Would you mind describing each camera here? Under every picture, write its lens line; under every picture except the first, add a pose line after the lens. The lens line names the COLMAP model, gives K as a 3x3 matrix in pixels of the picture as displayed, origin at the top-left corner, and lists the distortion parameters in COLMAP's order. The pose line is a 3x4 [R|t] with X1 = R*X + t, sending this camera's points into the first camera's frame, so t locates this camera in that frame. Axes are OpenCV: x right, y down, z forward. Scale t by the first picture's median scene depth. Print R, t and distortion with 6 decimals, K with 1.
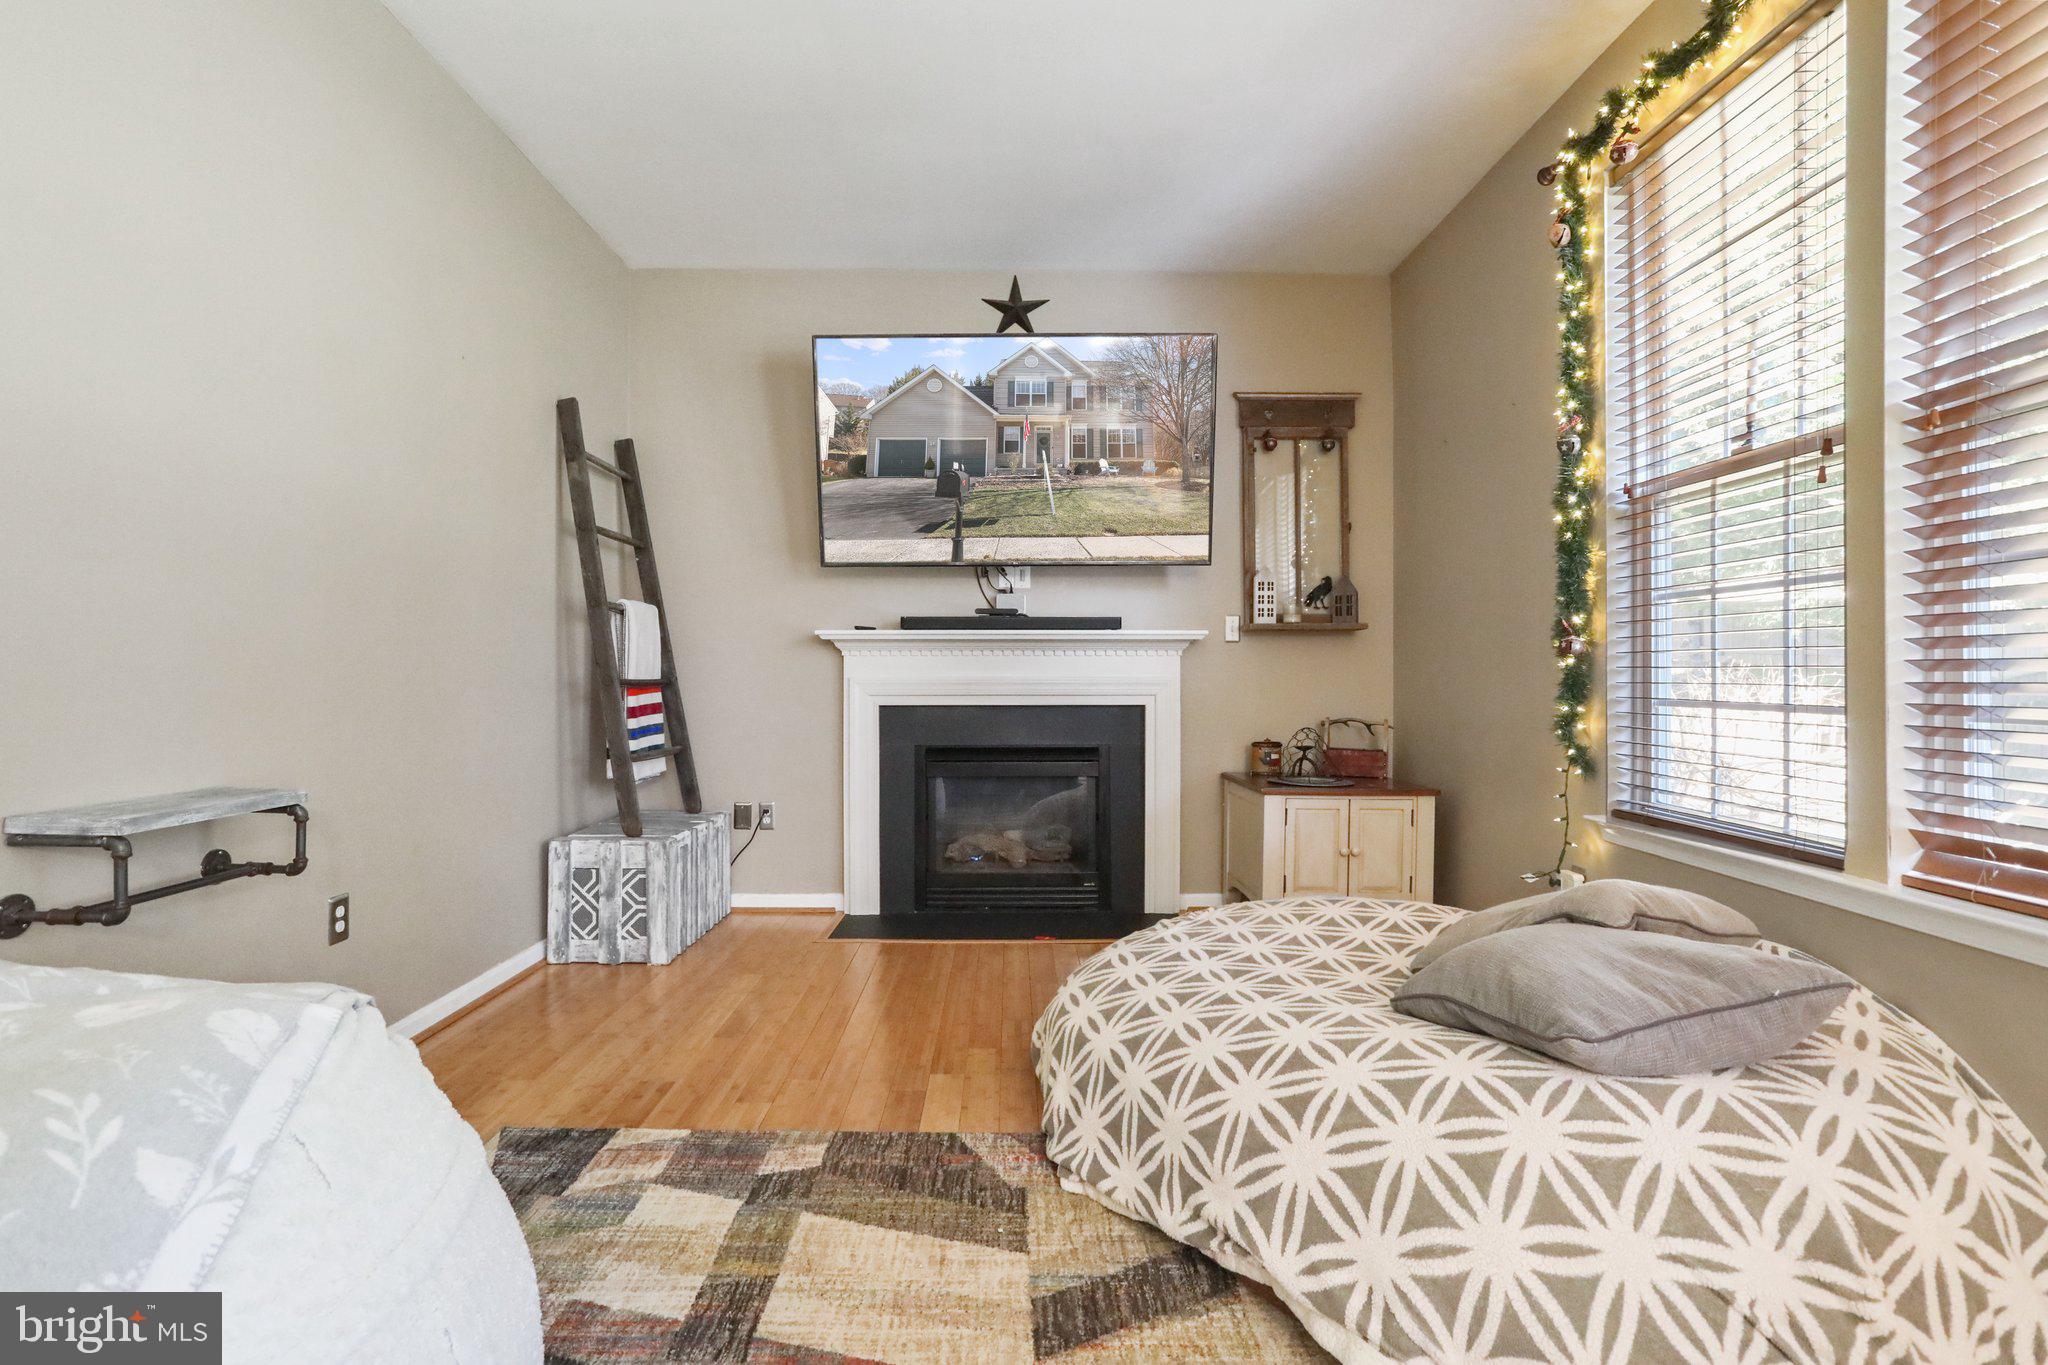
lens RADIAL K [[1006.0, 0, 1025.0], [0, 1006.0, 665.2], [0, 0, 1]] dist [-0.041211, 0.020940]
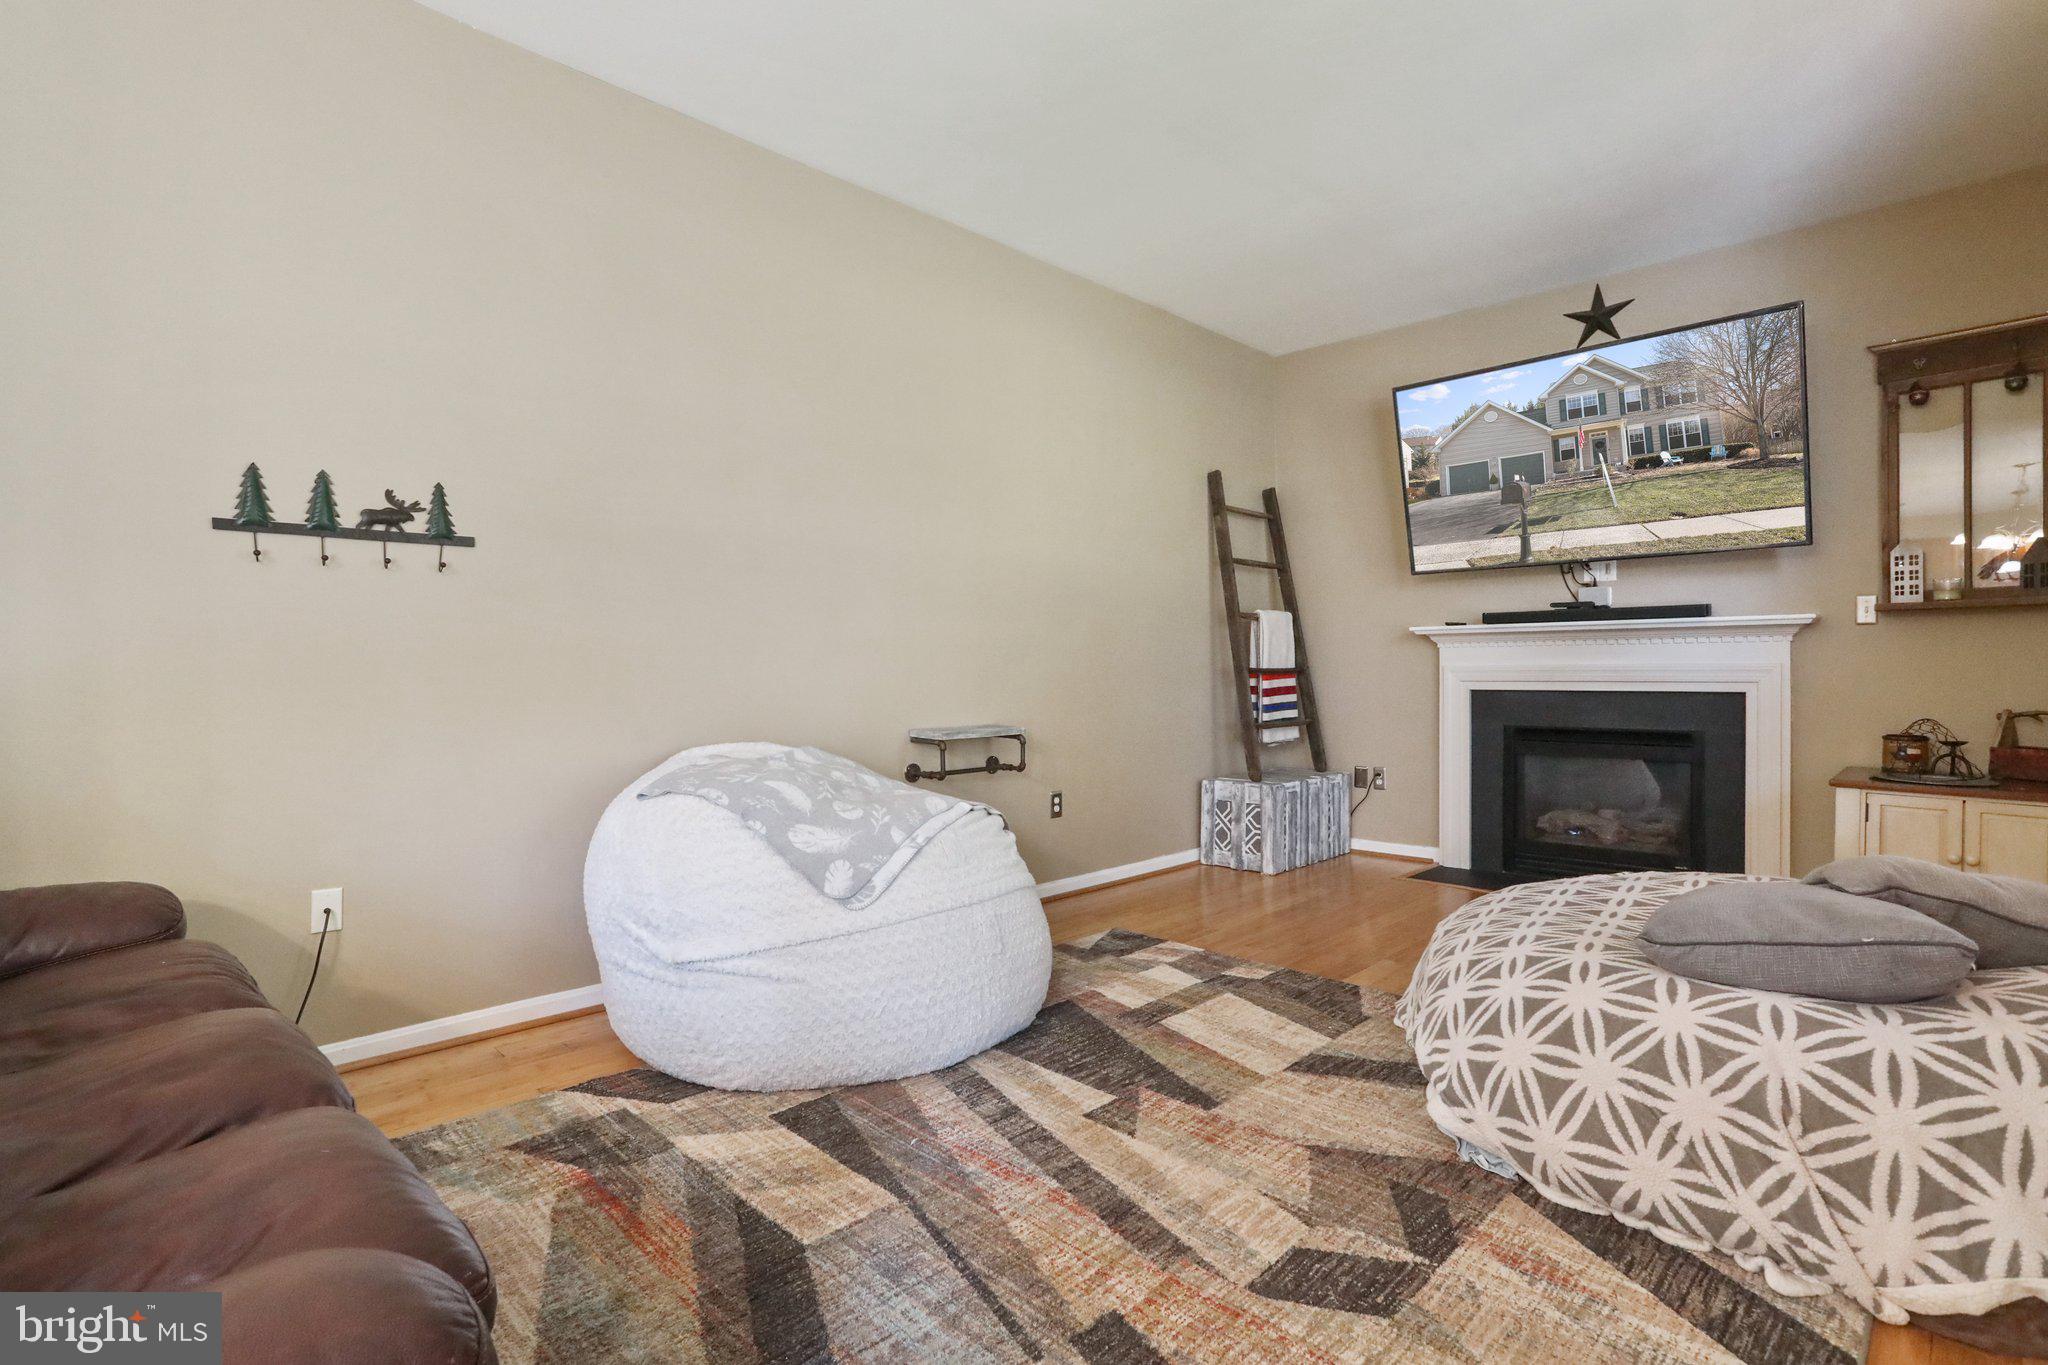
lens RADIAL K [[1006.0, 0, 1017.2], [0, 1006.0, 661.8], [0, 0, 1]] dist [-0.041211, 0.020940]
pose [[0.695453, -0.009496, -0.718509, 0.386608], [0.014589, 0.999893, 0.000906, -0.001046], [0.718423, -0.011113, 0.695517, -0.209356]]
